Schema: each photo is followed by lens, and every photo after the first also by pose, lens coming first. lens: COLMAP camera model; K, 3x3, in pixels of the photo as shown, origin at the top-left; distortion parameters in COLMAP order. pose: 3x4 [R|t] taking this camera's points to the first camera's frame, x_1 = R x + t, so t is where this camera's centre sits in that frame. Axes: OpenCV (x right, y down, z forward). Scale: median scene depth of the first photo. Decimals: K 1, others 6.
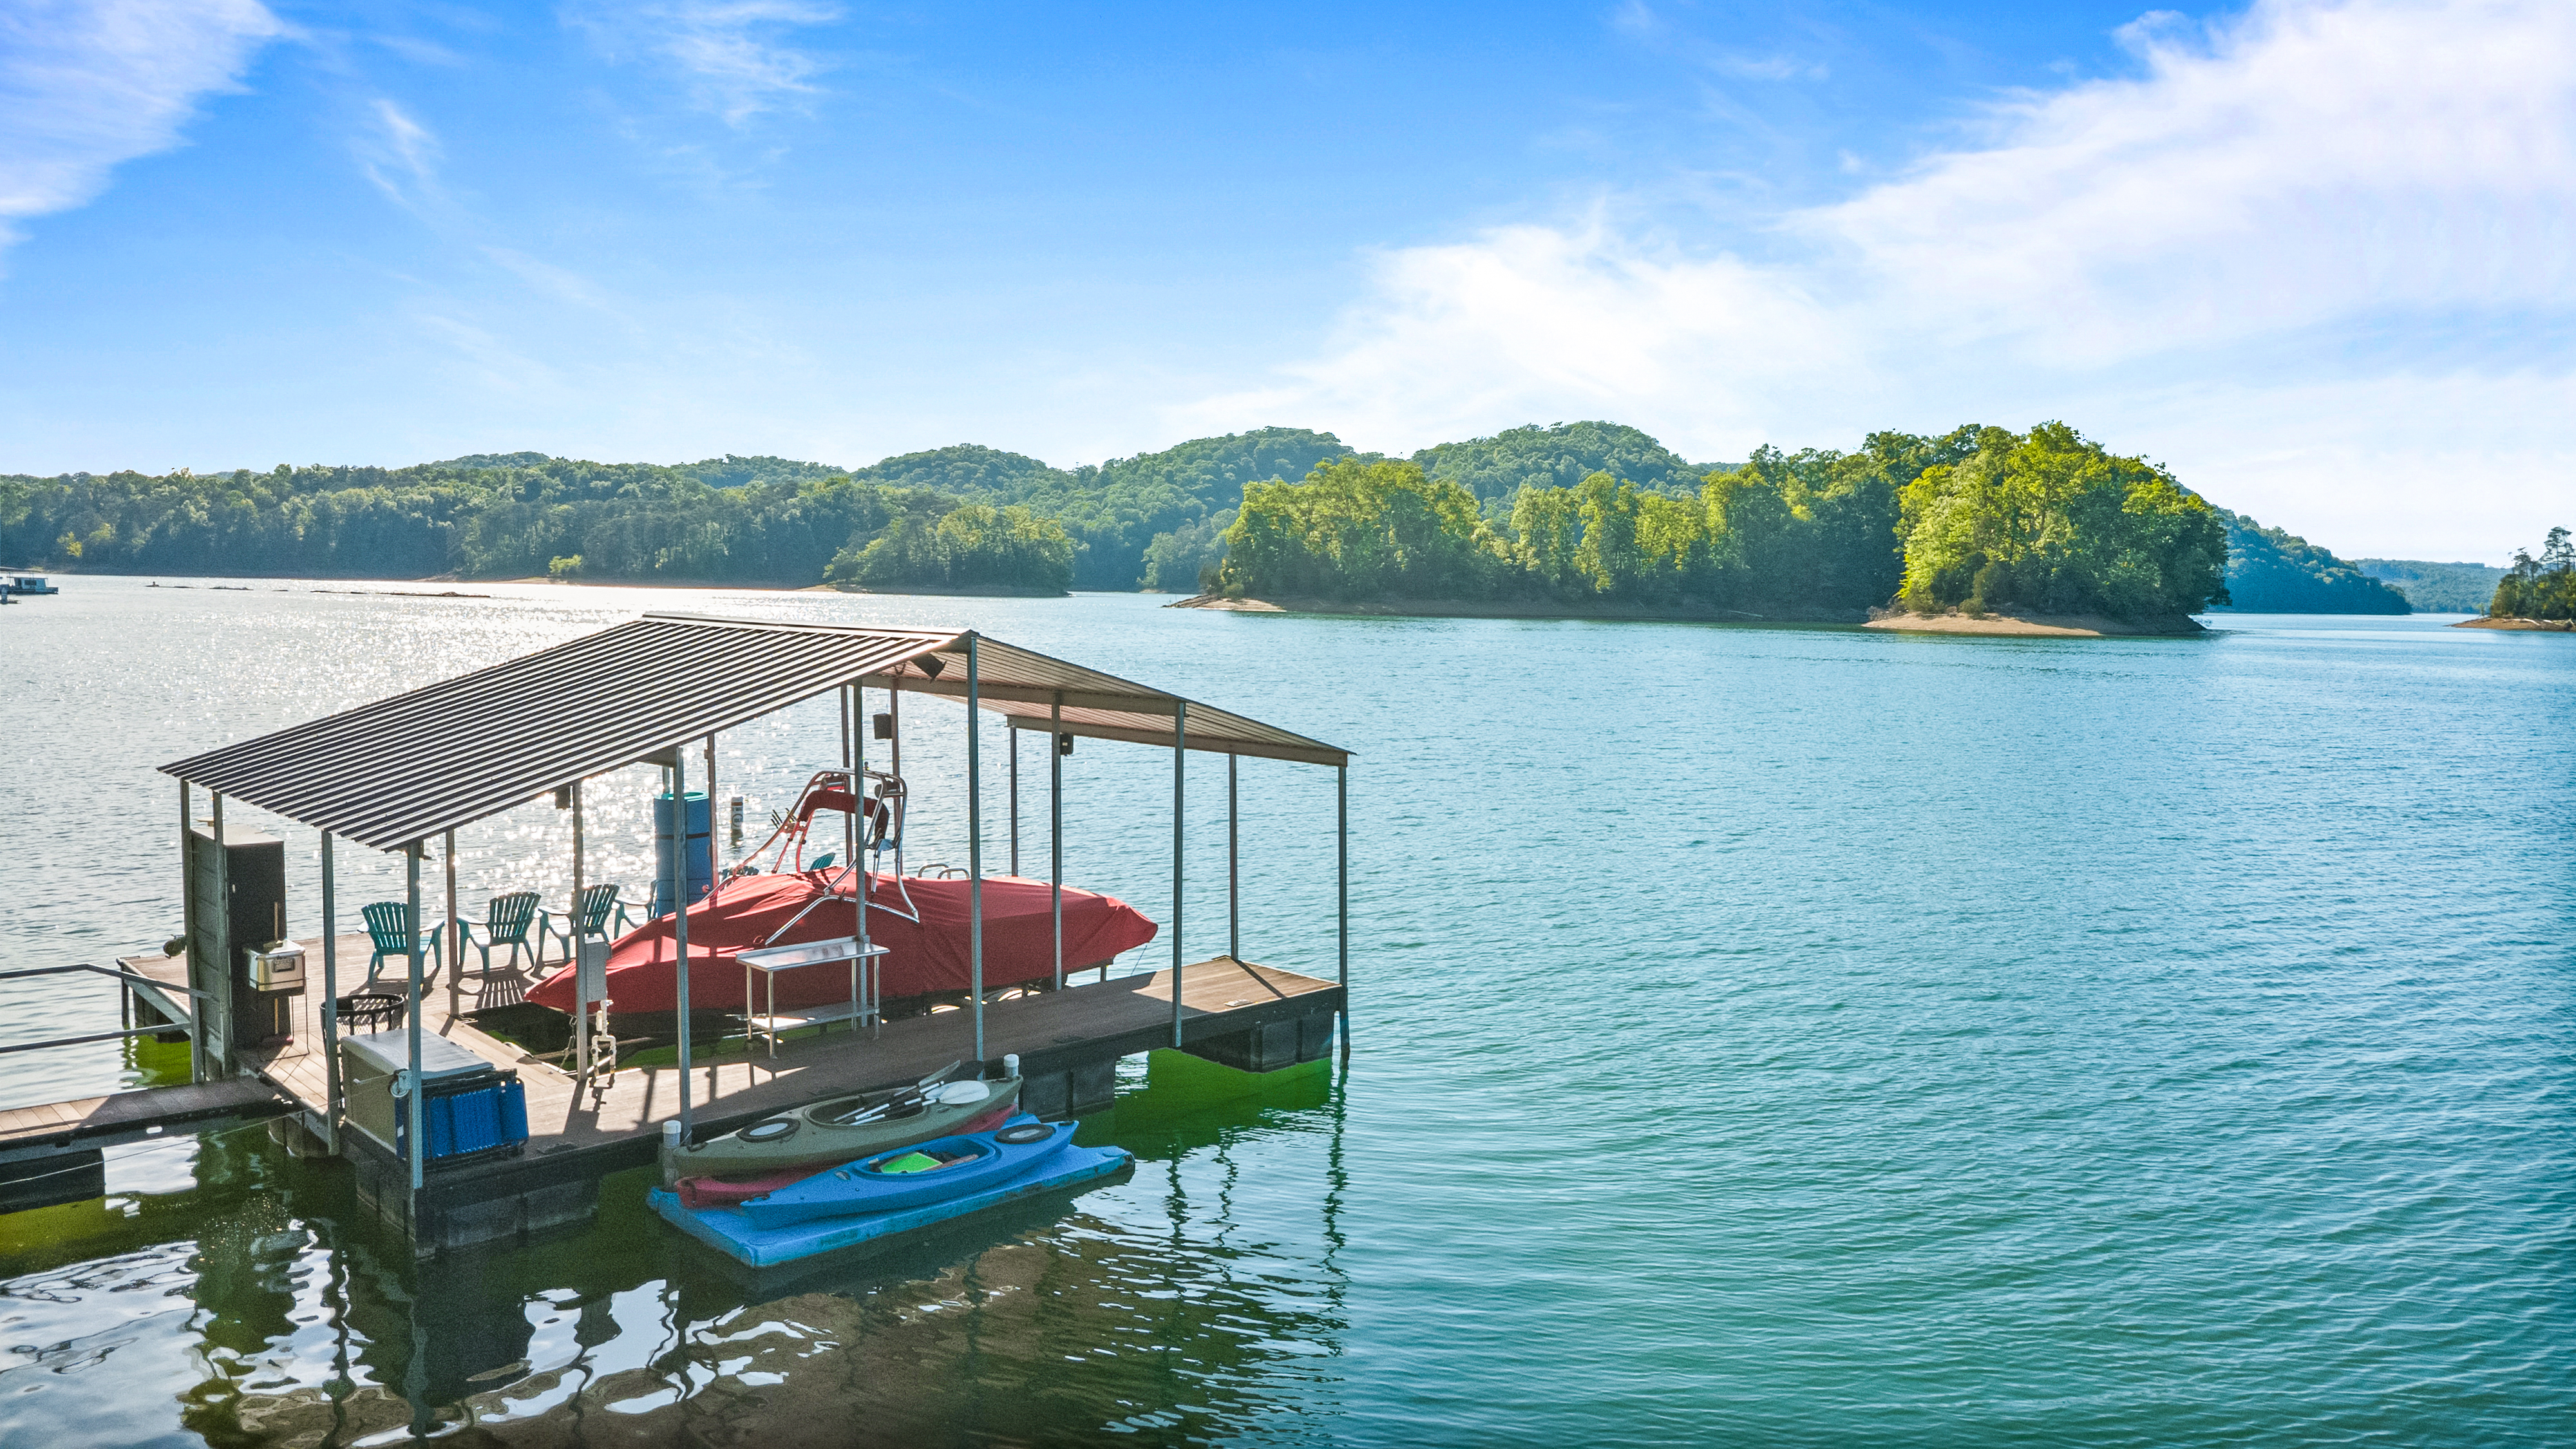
lens RADIAL K [[1831.6, 0, 1292.3], [0, 1831.6, 705.8], [0, 0, 1]] dist [0.013531, -0.015481]
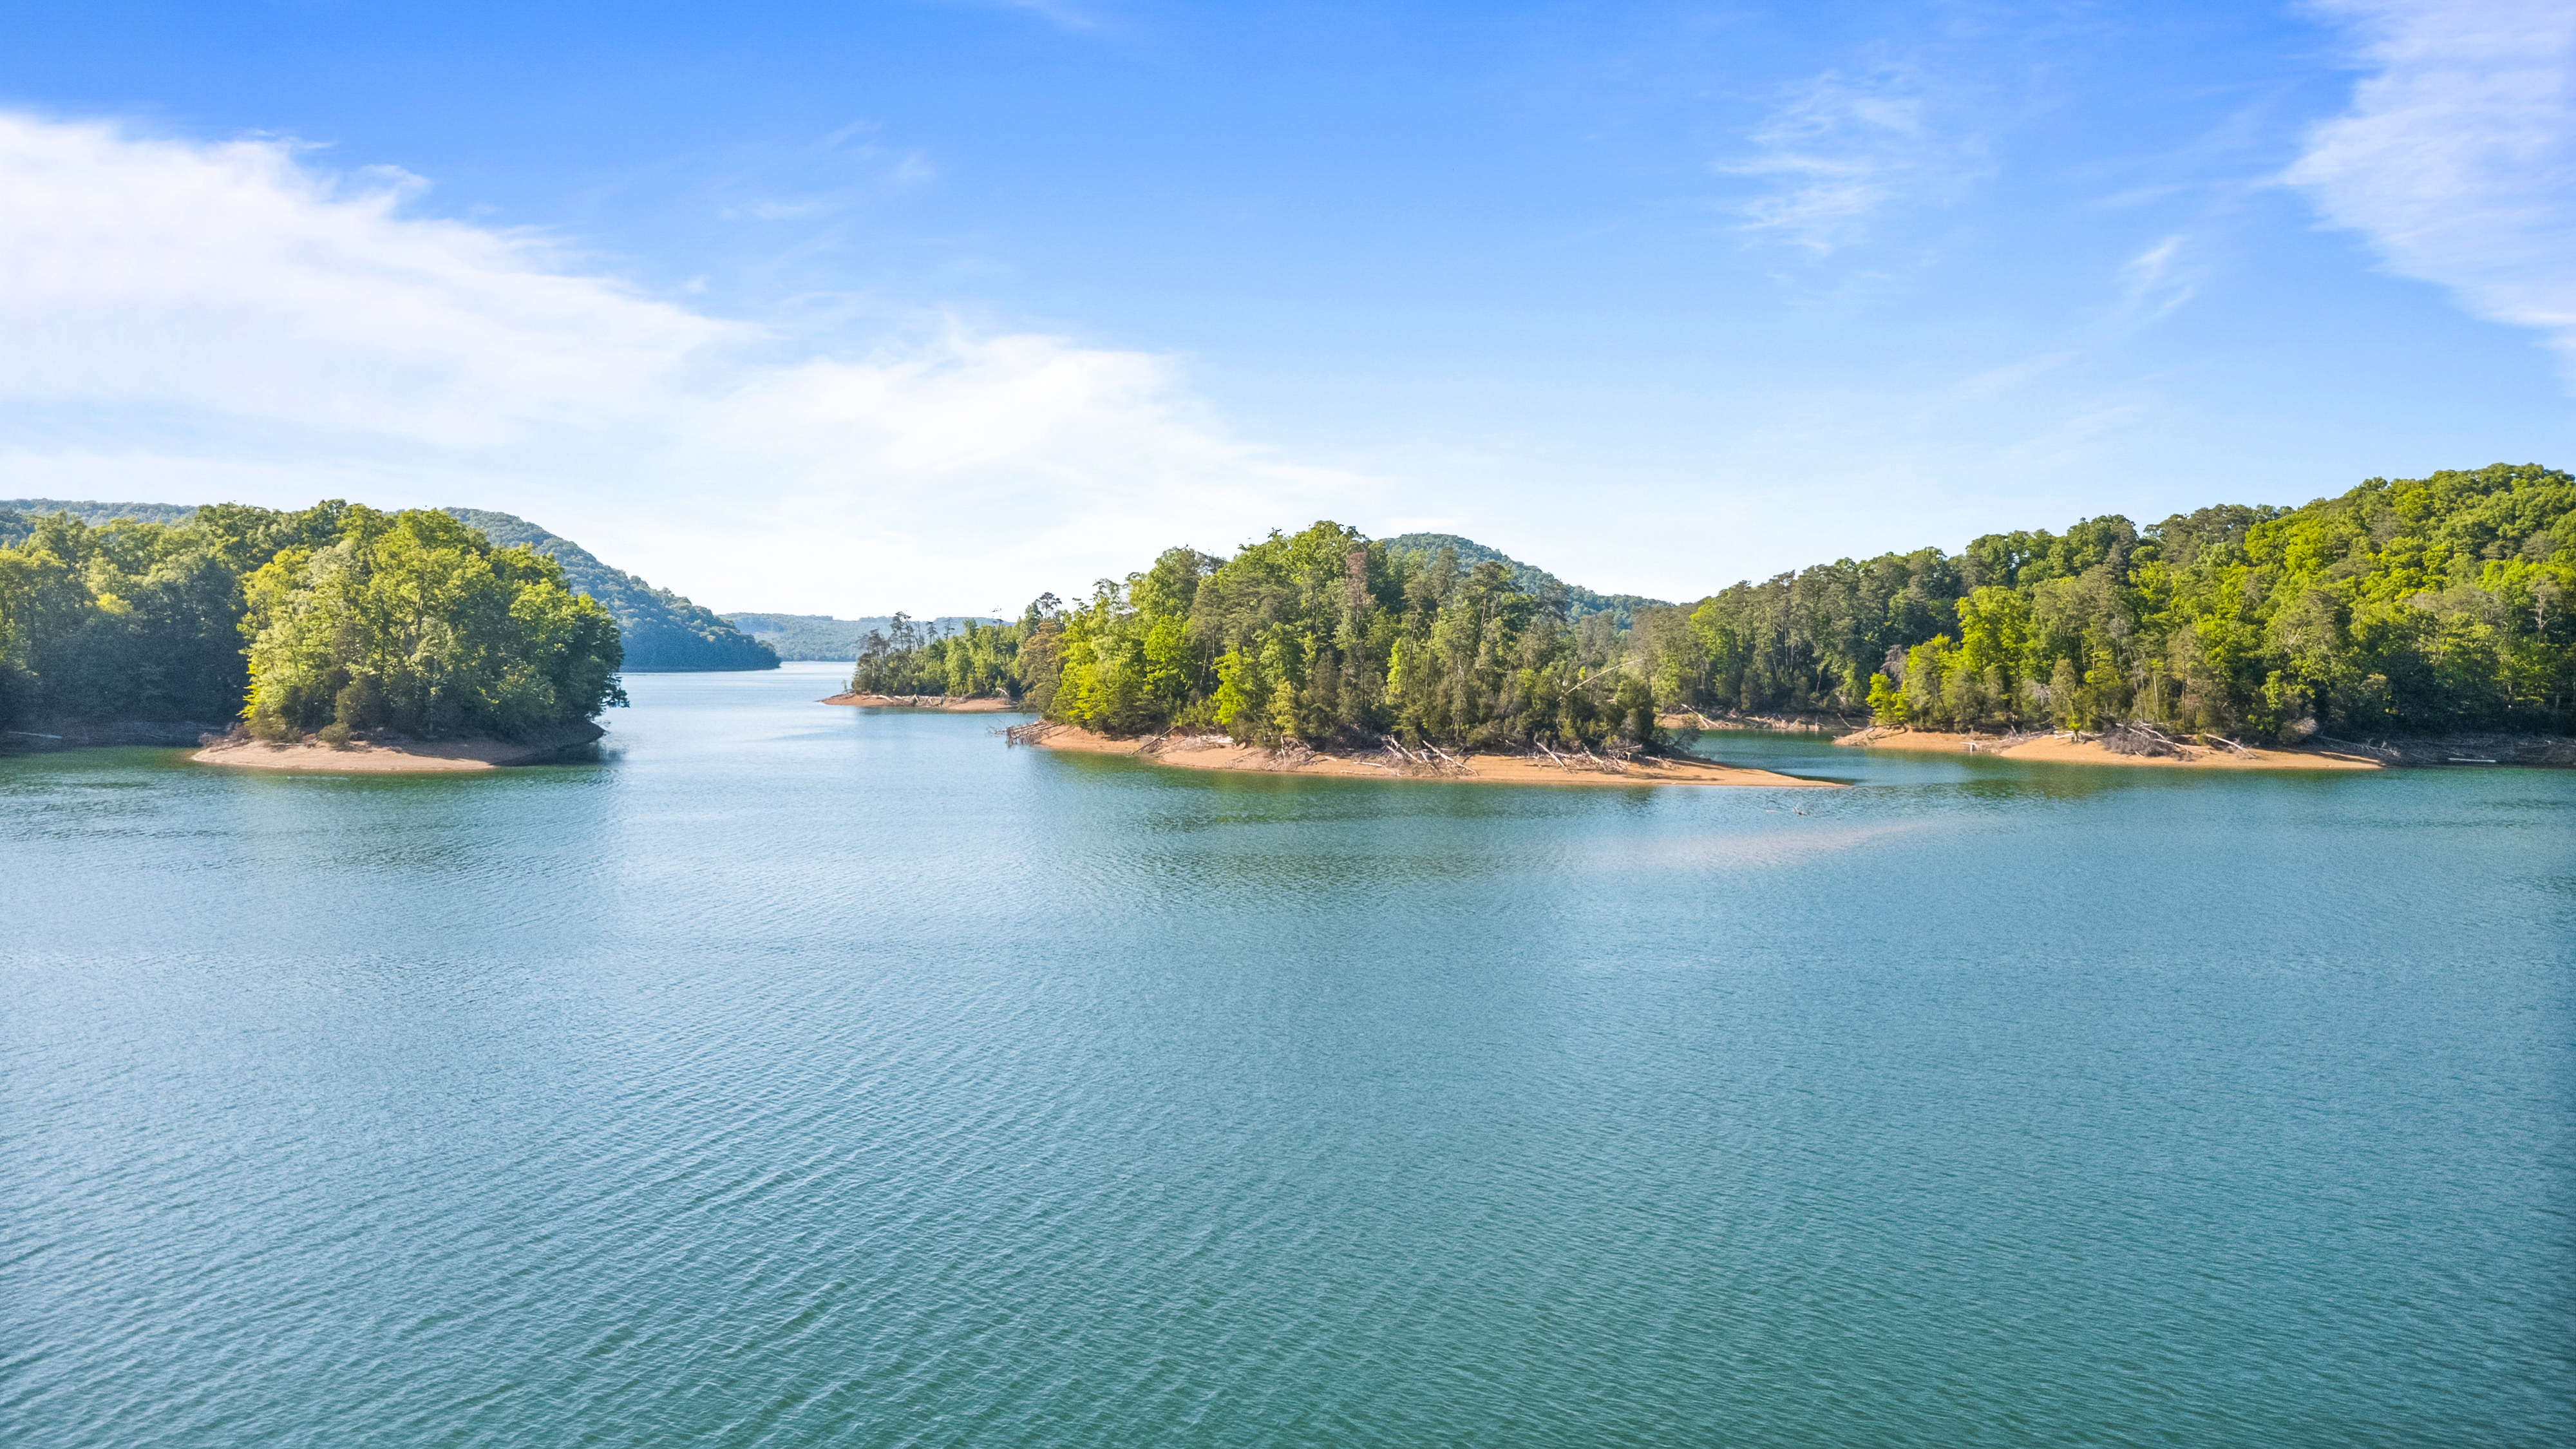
lens RADIAL K [[1831.6, 0, 1278.0], [0, 1831.6, 708.2], [0, 0, 1]] dist [0.013531, -0.015481]
pose [[0.687250, -0.033363, 0.725655, 0.051944], [0.050813, 0.998706, -0.002207, -0.036061], [-0.724642, 0.038389, 0.688055, 0.100631]]
